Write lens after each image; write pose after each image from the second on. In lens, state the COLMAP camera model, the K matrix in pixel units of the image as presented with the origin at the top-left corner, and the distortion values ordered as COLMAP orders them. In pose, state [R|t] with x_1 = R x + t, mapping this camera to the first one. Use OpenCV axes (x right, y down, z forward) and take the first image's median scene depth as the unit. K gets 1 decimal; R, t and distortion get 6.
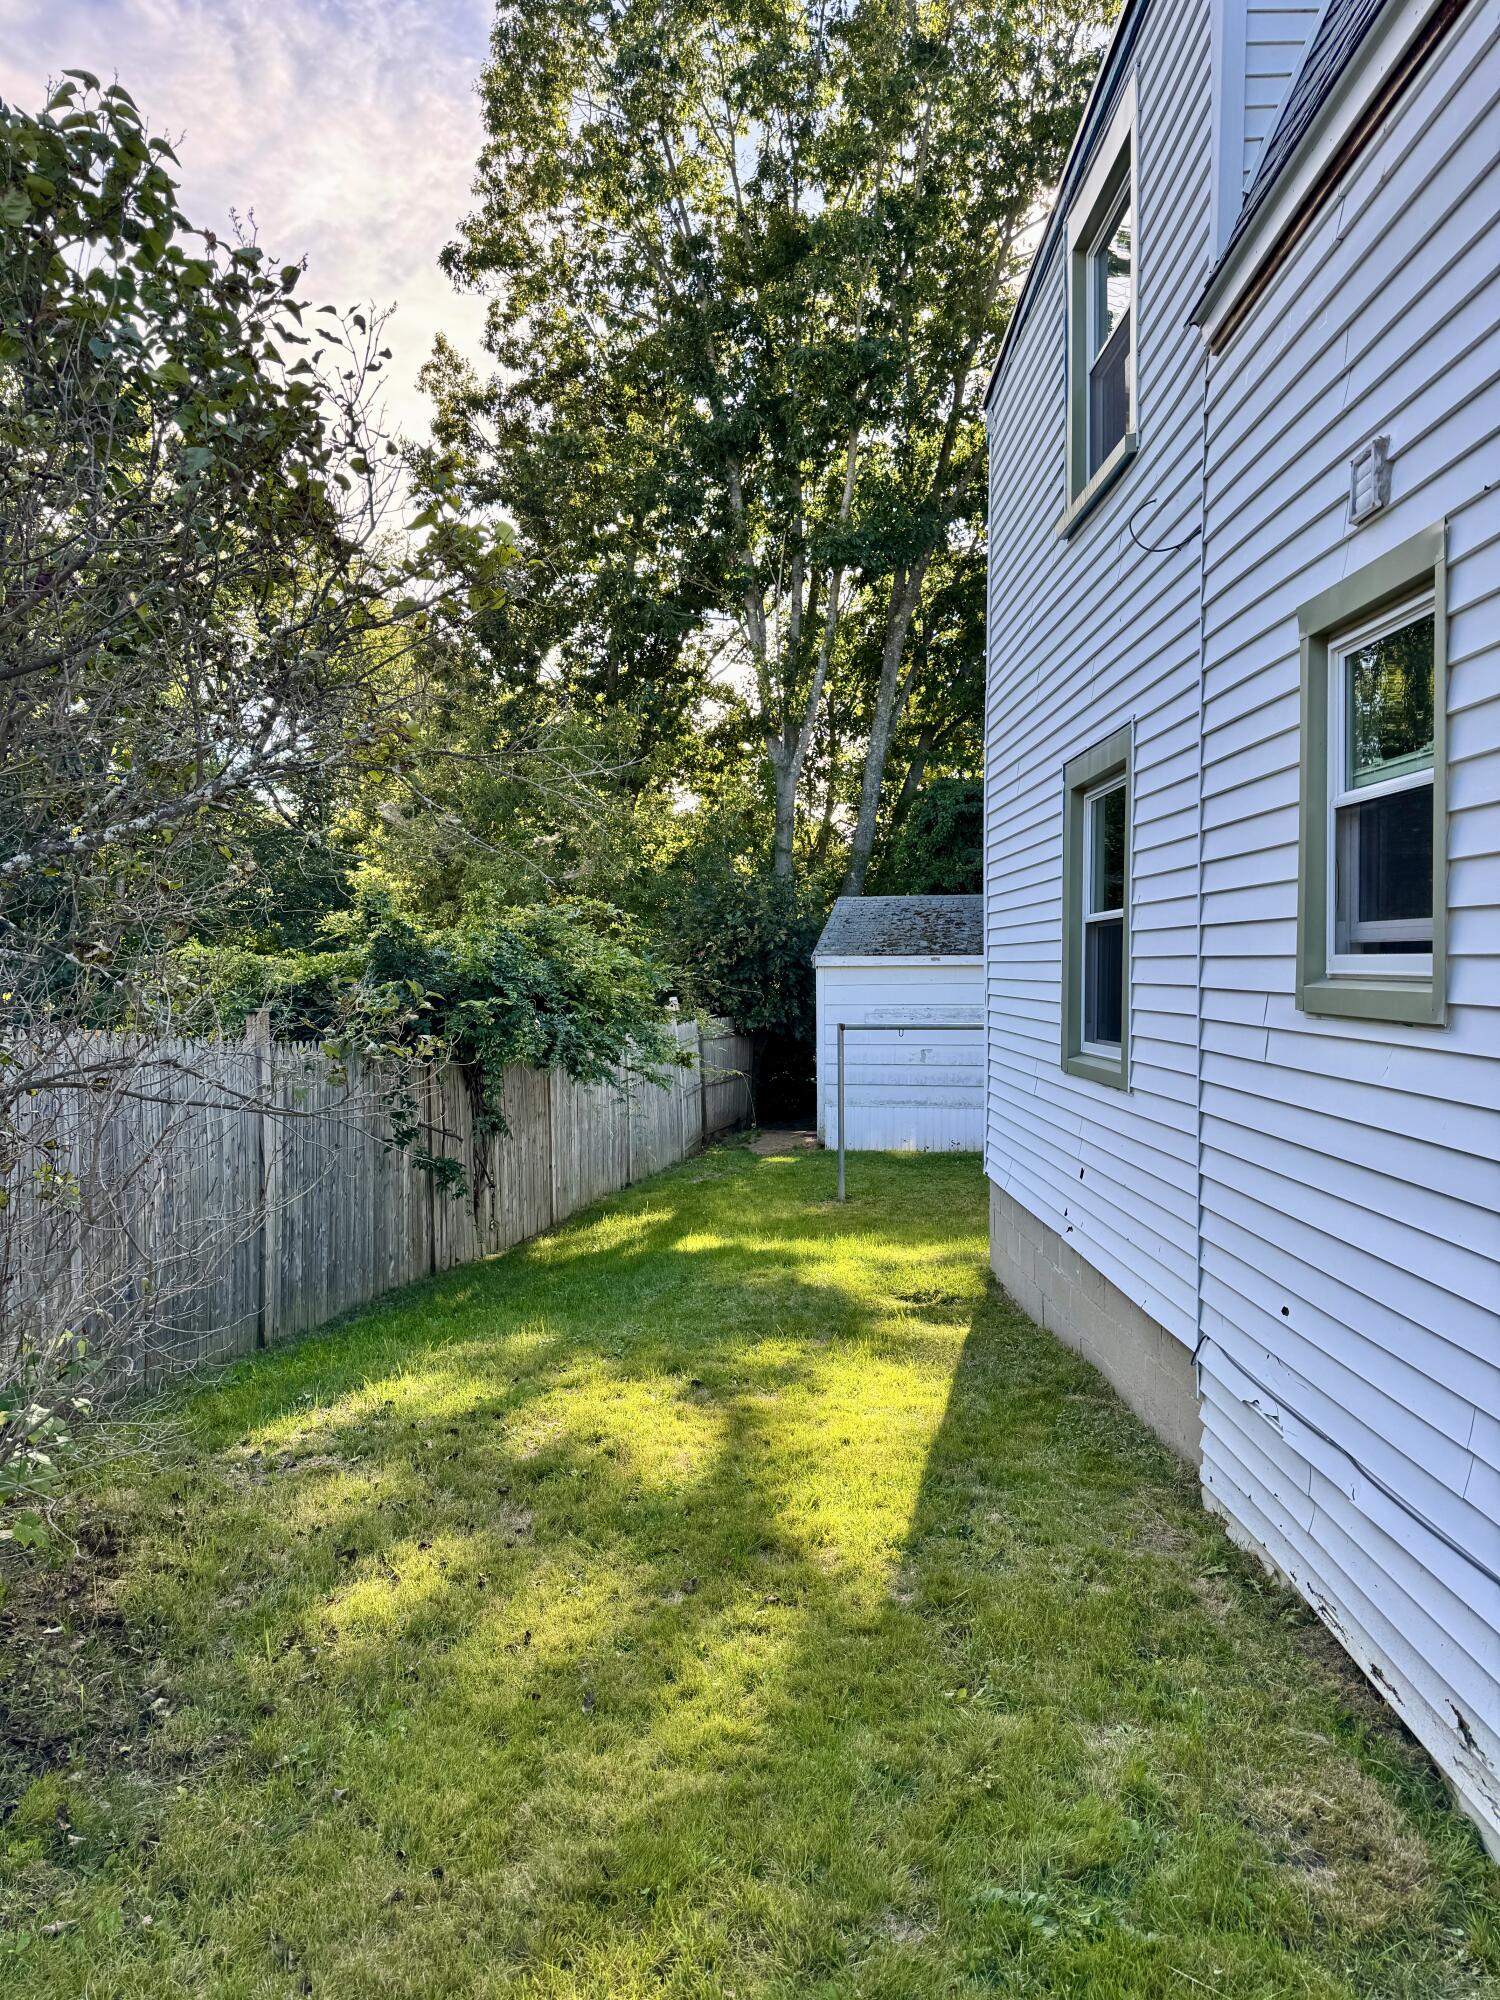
lens RADIAL K [[1378.3, 0, 750.0], [0, 1378.3, 1000.0], [0, 0, 1]] dist [0.036535, -0.002047]
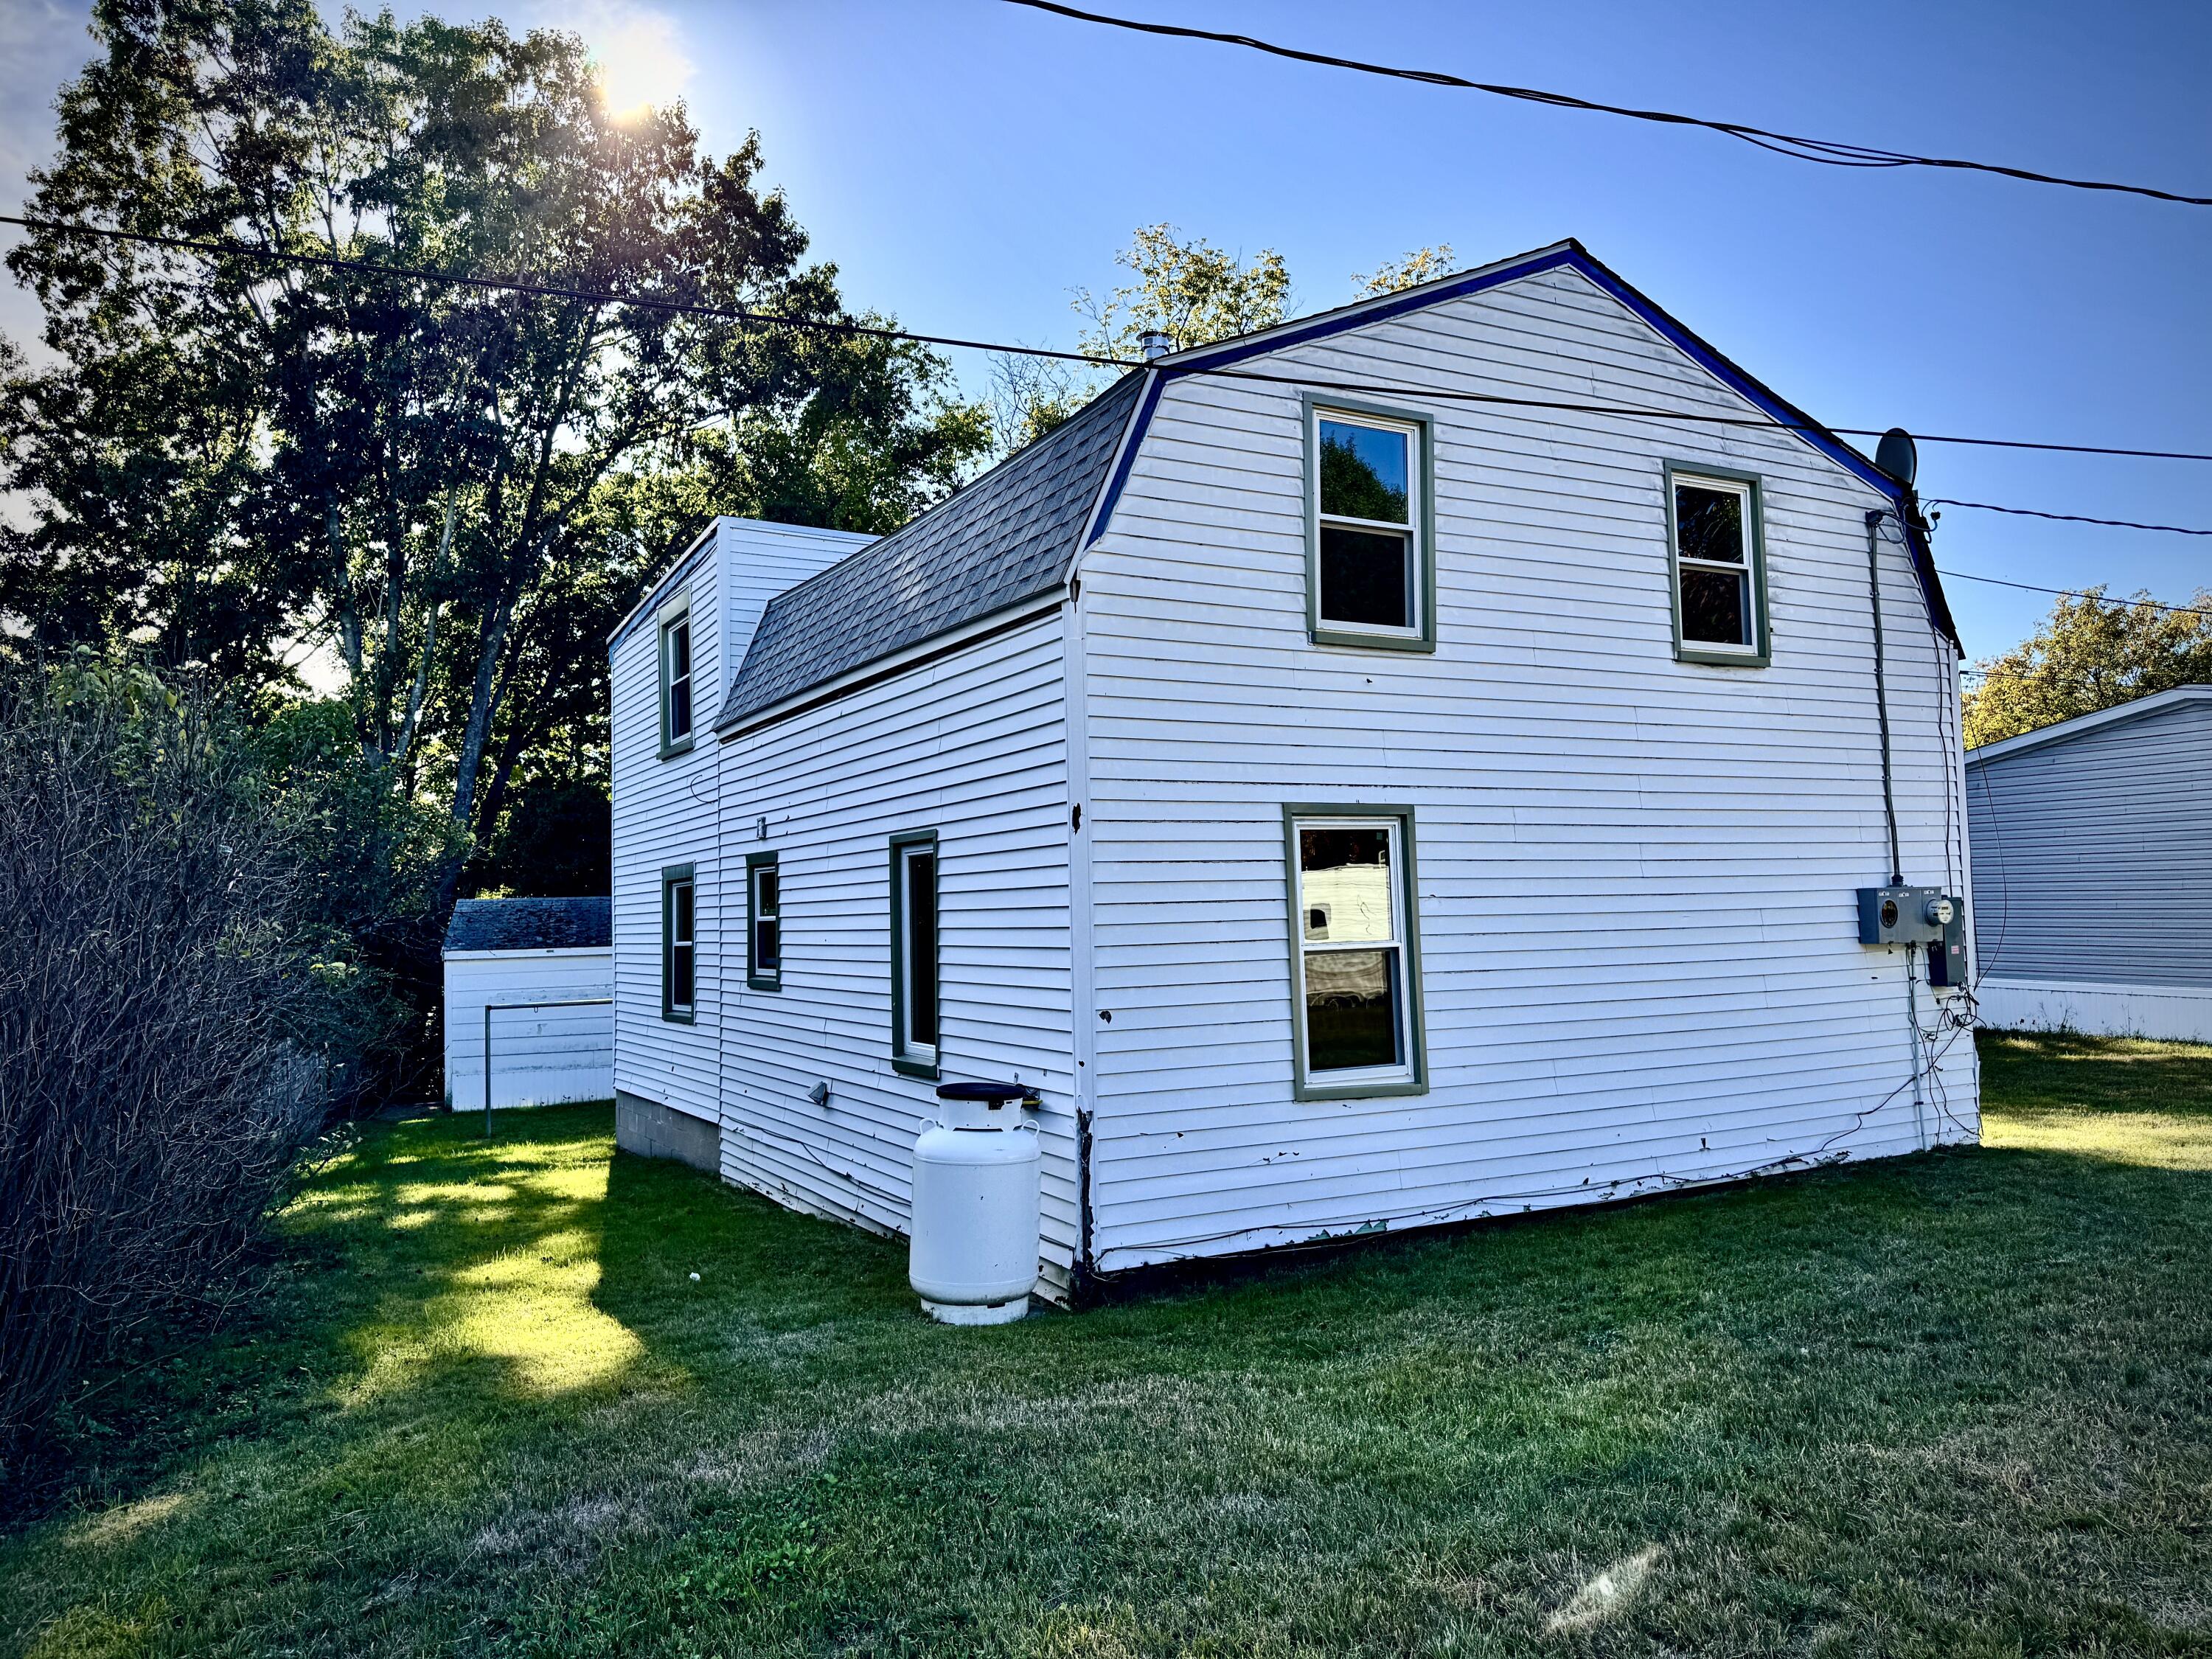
lens RADIAL K [[1560.9, 0, 1106.0], [0, 1560.9, 829.5], [0, 0, 1]] dist [0.011977, 0.001541]
pose [[0.870259, 0.013808, 0.492401, -0.251591], [0.031054, 0.996081, -0.082818, -0.012100], [-0.491615, 0.087364, 0.866419, -0.979960]]
